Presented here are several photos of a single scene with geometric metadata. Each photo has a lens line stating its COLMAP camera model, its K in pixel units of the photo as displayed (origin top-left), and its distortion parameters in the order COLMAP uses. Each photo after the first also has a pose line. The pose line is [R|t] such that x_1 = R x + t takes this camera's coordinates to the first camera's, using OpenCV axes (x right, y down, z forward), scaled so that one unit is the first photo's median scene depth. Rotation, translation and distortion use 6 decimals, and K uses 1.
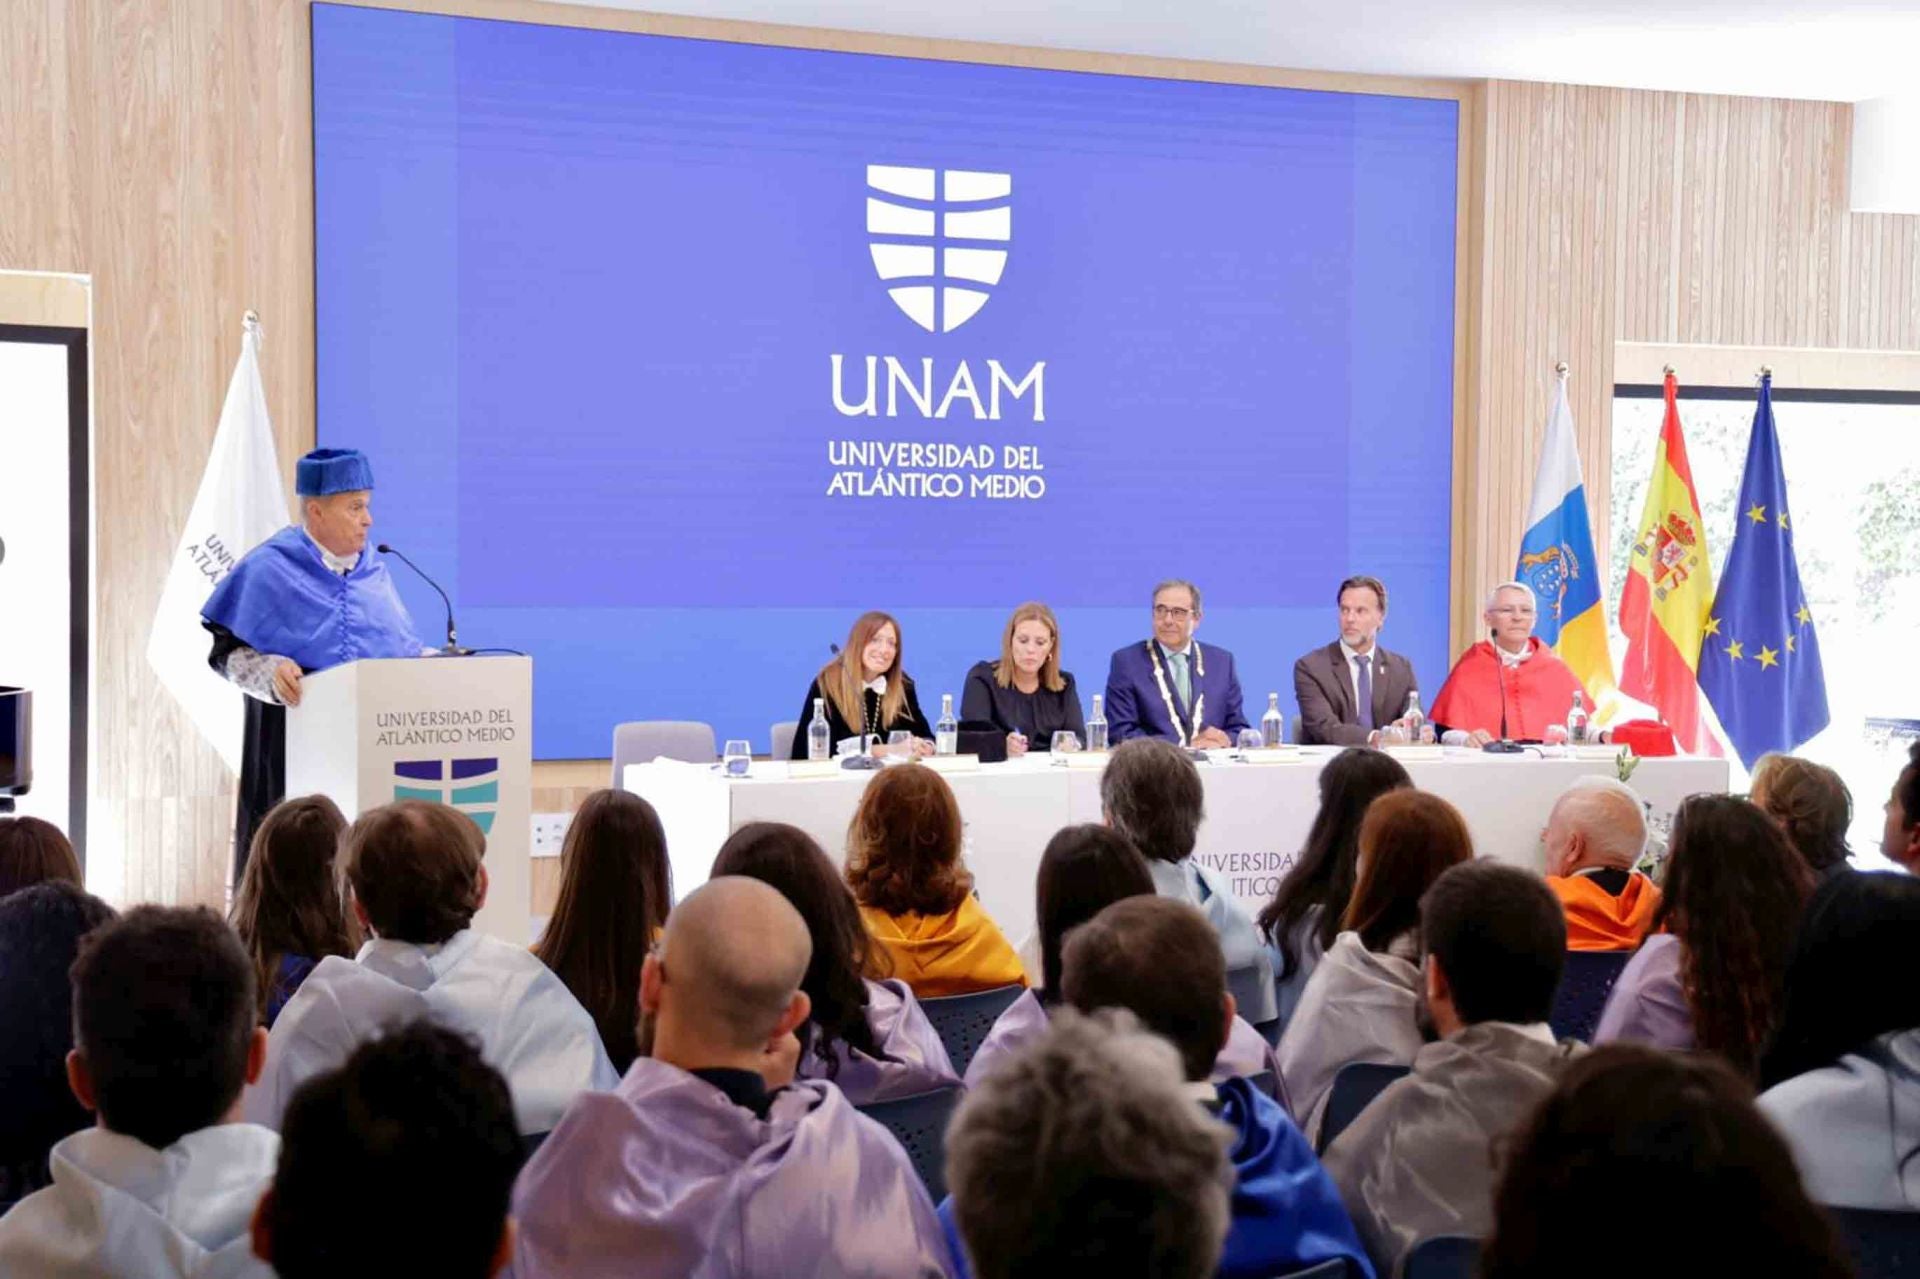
lens RADIAL K [[2947.9, 0, 1001.1], [0, 2947.9, 654.1], [0, 0, 1]] dist [0.229009, 0.000000]
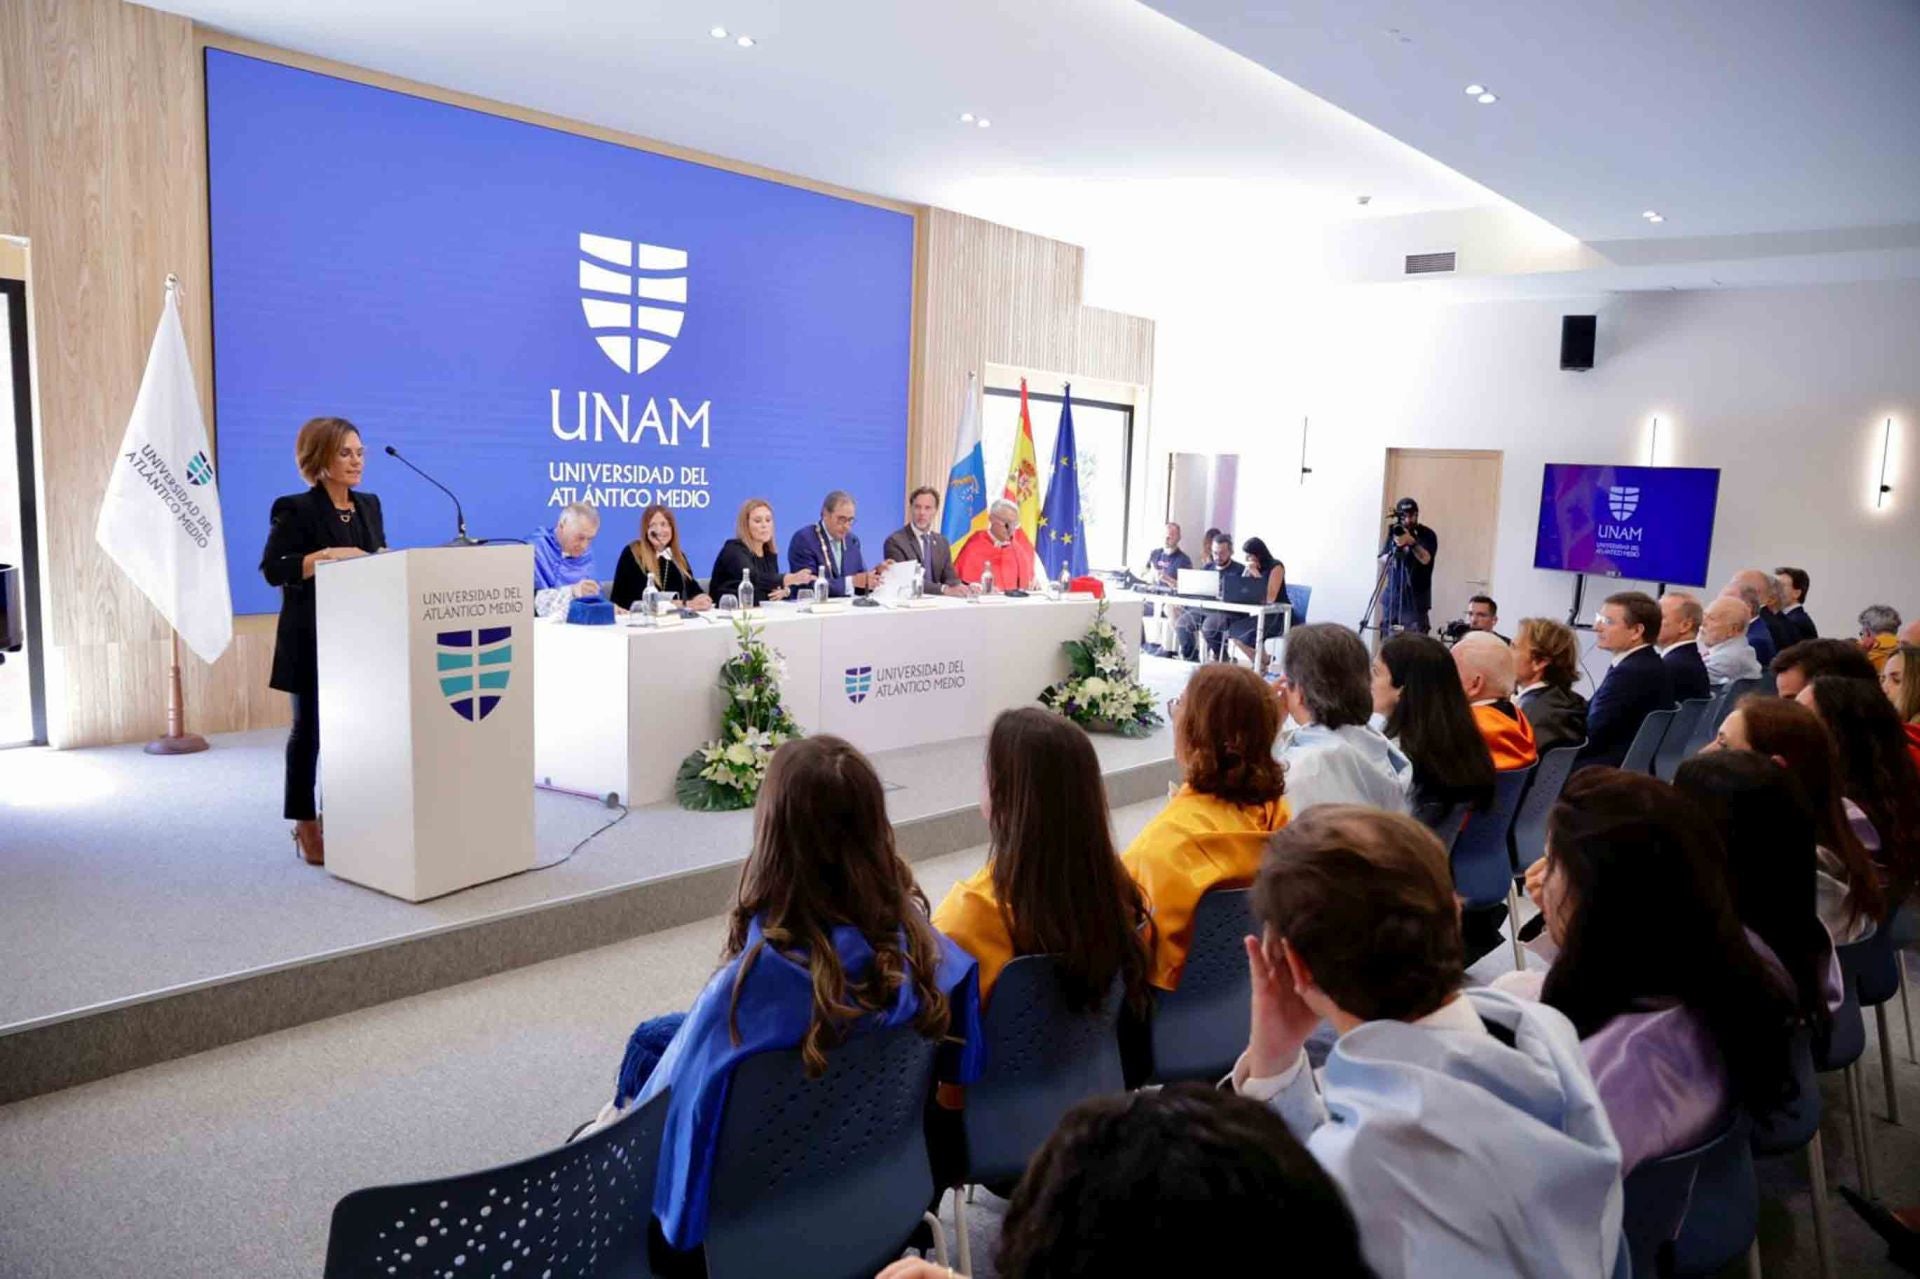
lens RADIAL K [[1317.9, 0, 967.6], [0, 1317.9, 658.8], [0, 0, 1]] dist [-0.087469, 0.056844]
pose [[0.911743, -0.031870, 0.409523, -0.147327], [-0.008978, 0.995201, 0.097438, -0.003891], [-0.410663, -0.092515, 0.907081, 0.294276]]
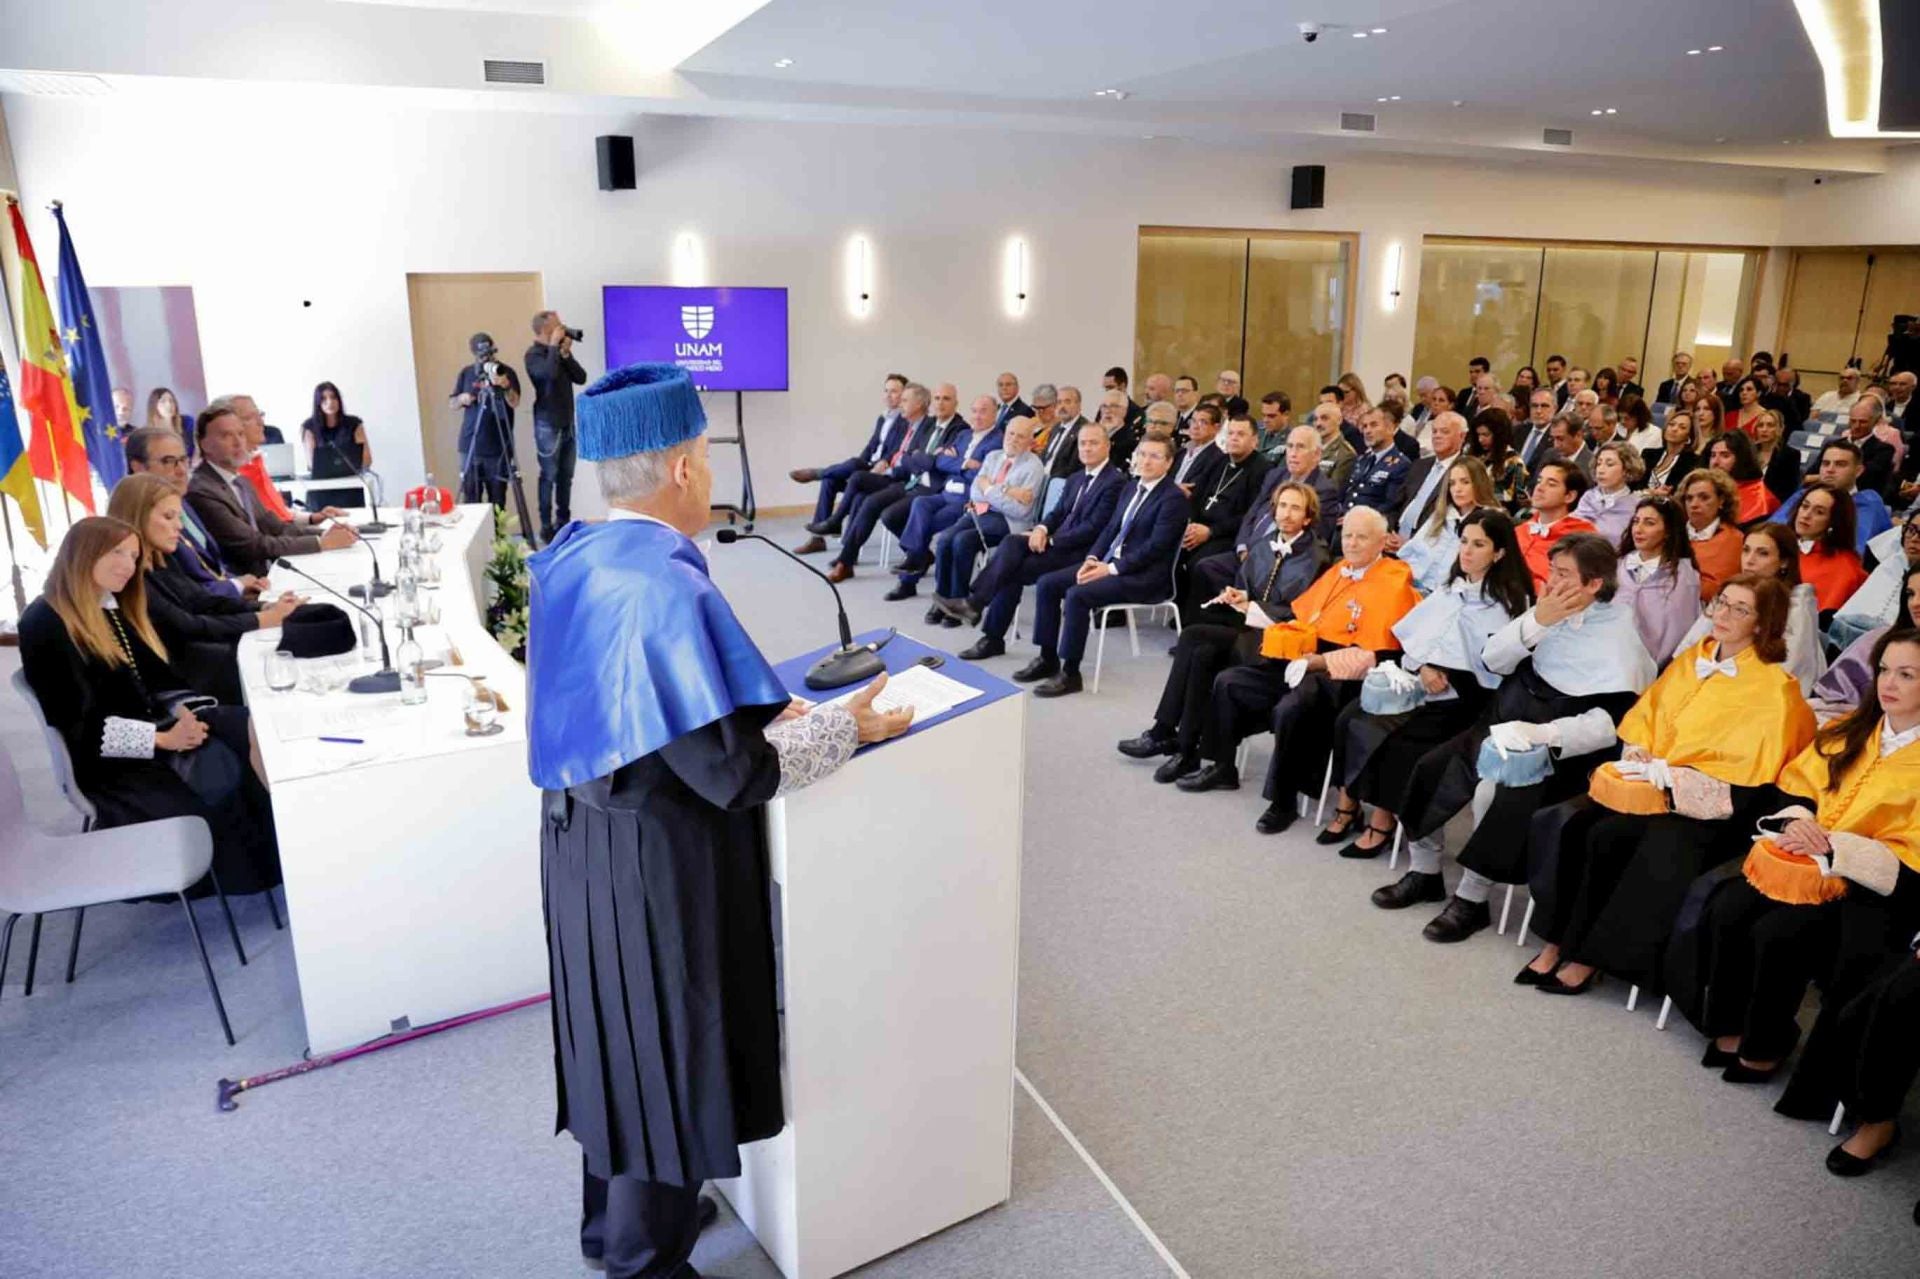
lens RADIAL K [[1317.9, 0, 959.9], [0, 1317.9, 642.2], [0, 0, 1]] dist [-0.087469, 0.056844]
pose [[0.010669, -0.286067, 0.958150, -0.329068], [0.038468, 0.957613, 0.285479, -0.060676], [-0.999203, 0.033813, 0.021221, 0.662030]]
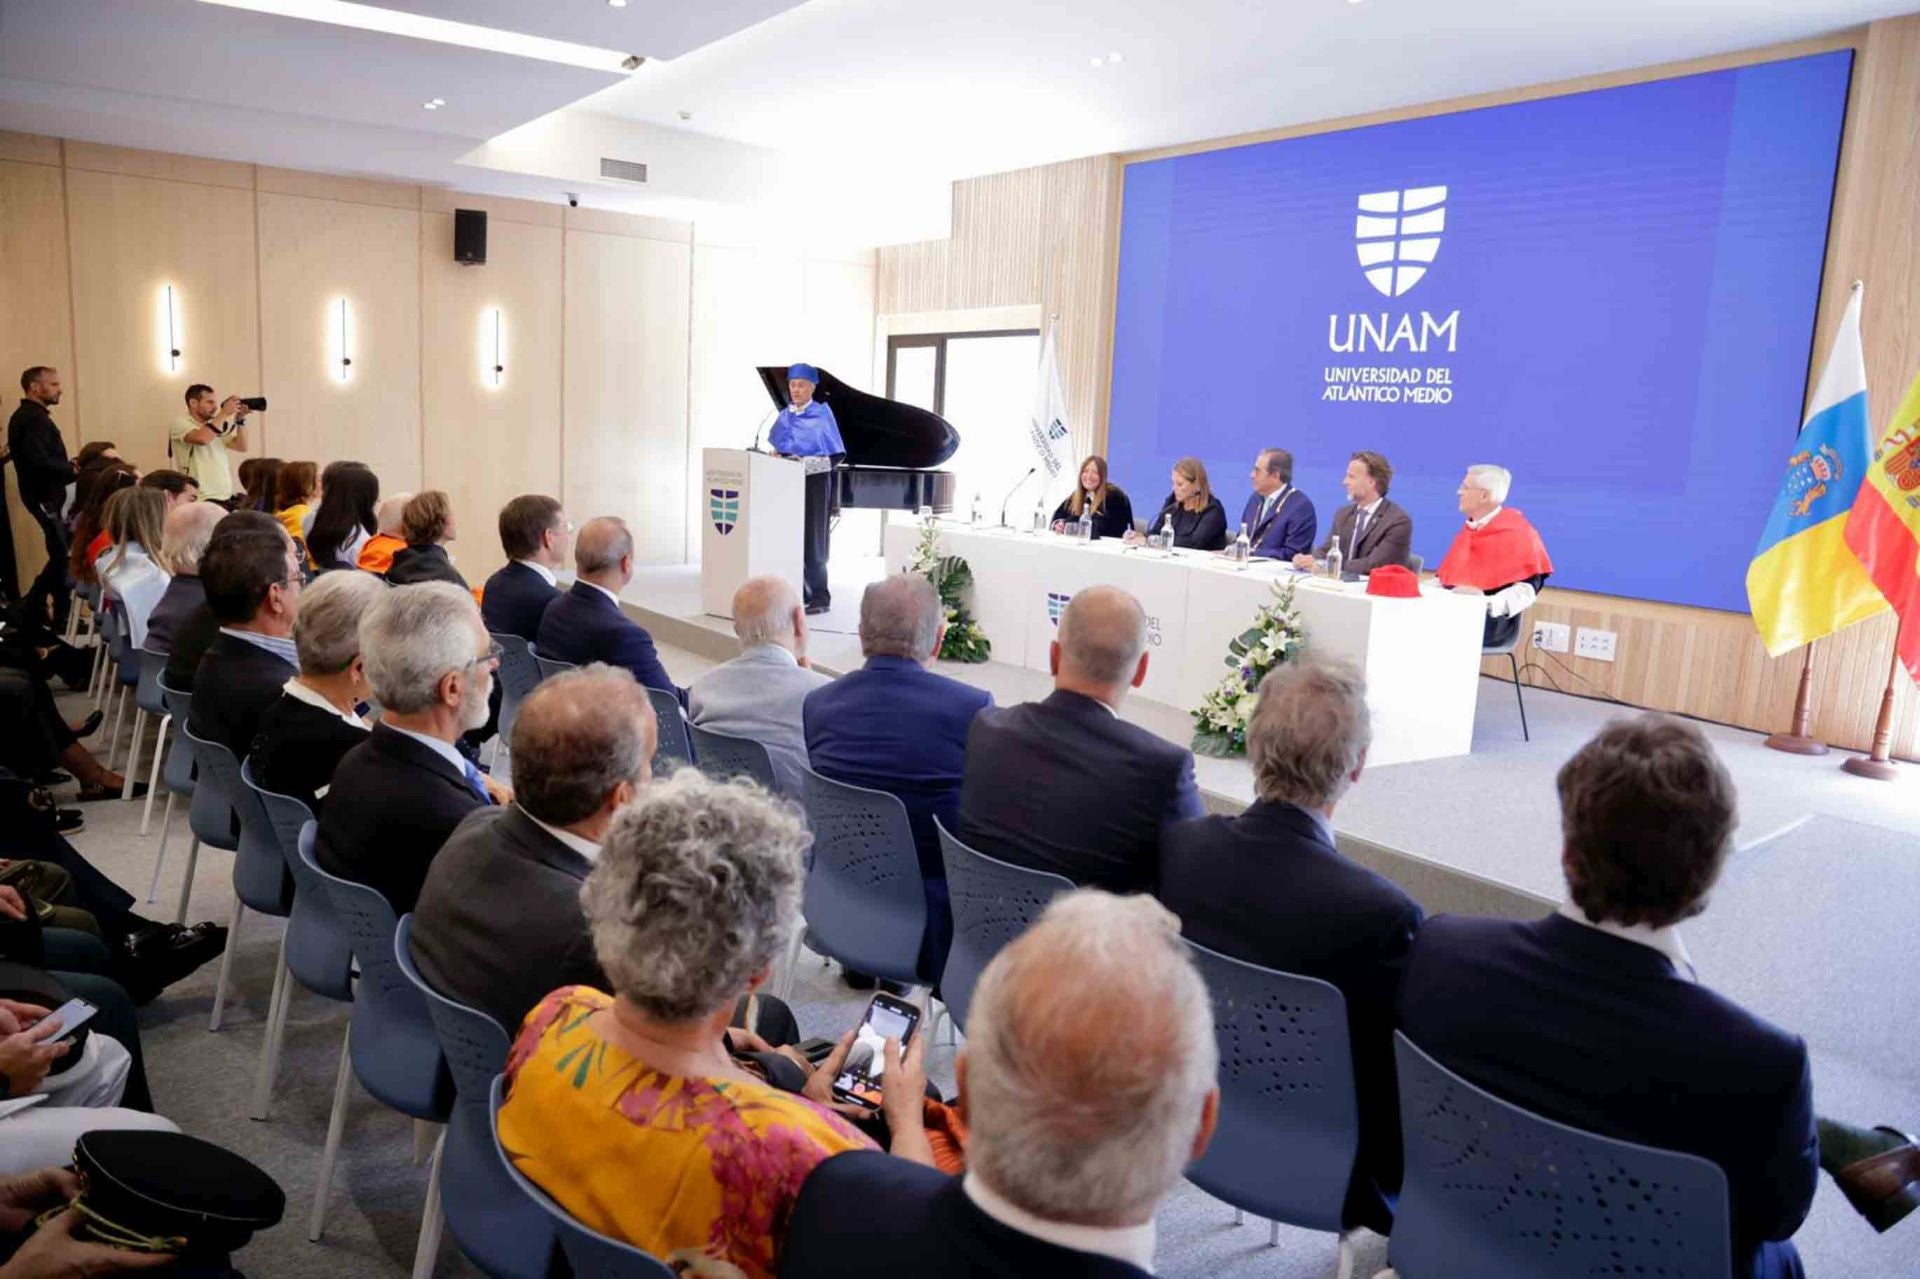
lens RADIAL K [[1317.9, 0, 934.7], [0, 1317.9, 630.6], [0, 0, 1]] dist [-0.087469, 0.056844]
pose [[0.223279, 0.156348, -0.962134, 0.615152], [-0.080605, 0.986634, 0.141623, -0.012066], [0.971416, 0.045932, 0.232897, 0.614198]]
